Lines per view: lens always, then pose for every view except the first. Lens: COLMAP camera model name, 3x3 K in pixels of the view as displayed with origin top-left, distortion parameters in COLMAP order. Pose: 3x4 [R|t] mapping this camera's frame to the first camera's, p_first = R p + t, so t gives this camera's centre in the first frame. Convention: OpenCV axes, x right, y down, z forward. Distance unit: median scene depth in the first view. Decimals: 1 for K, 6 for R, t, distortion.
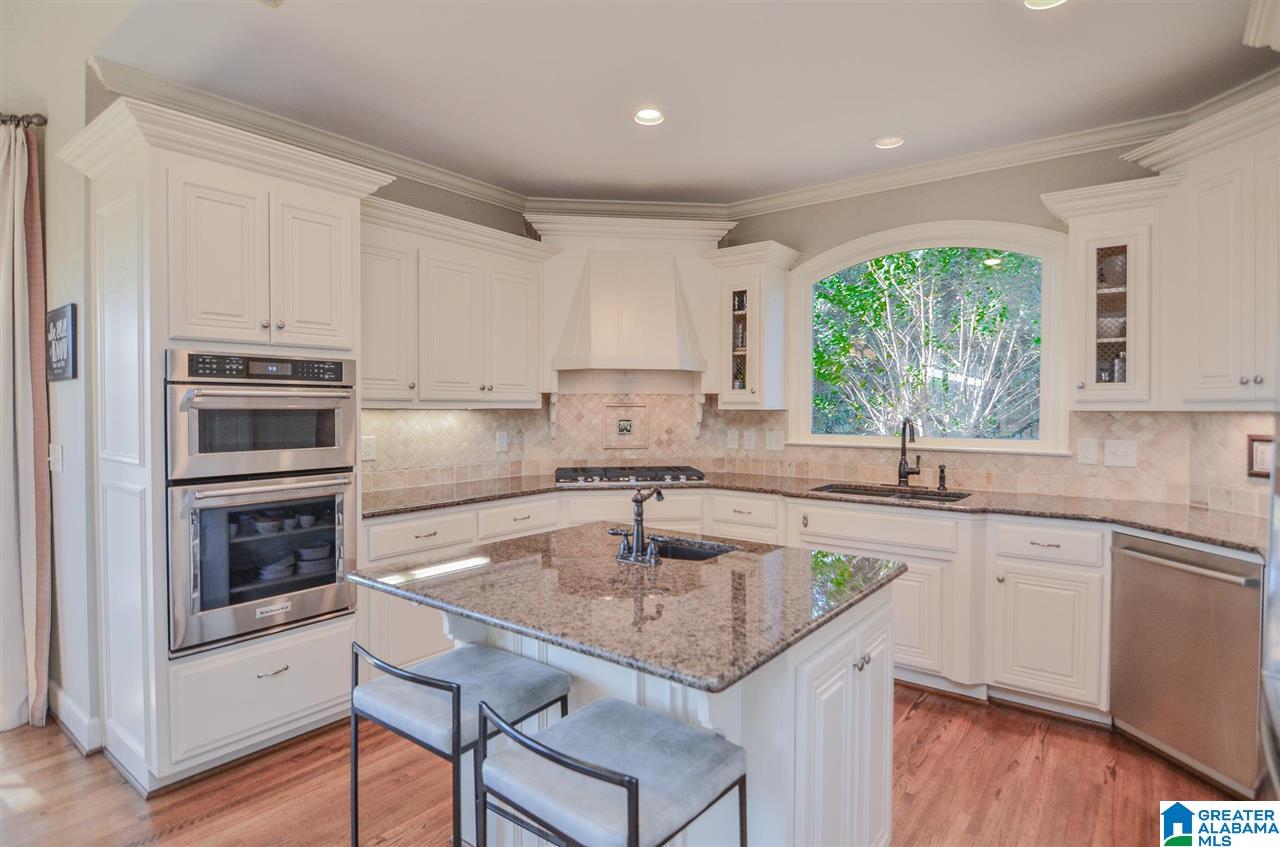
lens RADIAL K [[693.9, 0, 640.0], [0, 693.9, 423.5], [0, 0, 1]] dist [-0.017344, -0.000192]
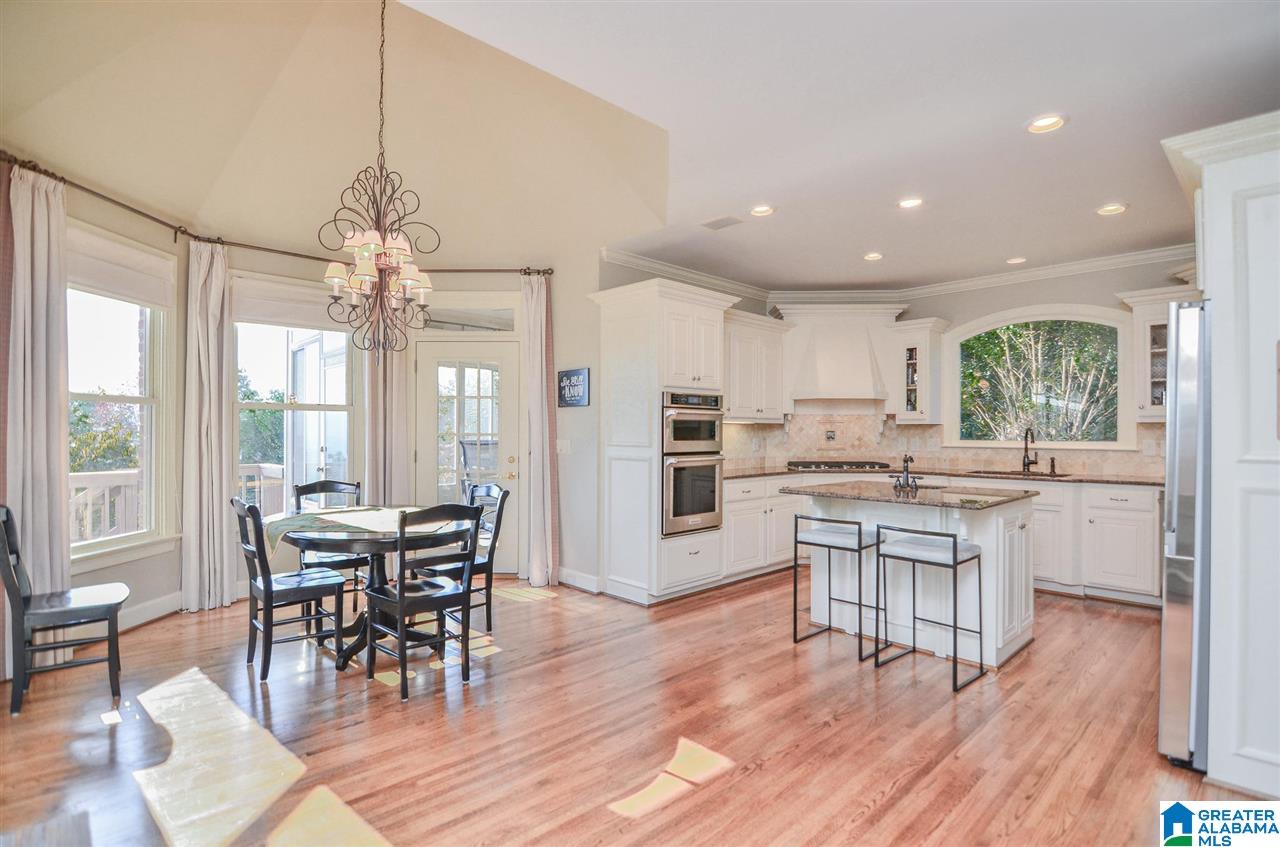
lens RADIAL K [[642.2, 0, 640.0], [0, 642.2, 423.5], [0, 0, 1]] dist [-0.031239, -0.000223]
pose [[0.988235, -0.000924, -0.152937, -0.266059], [-0.004575, 0.999356, -0.035599, 0.036230], [0.152872, 0.035880, 0.987594, -0.561811]]
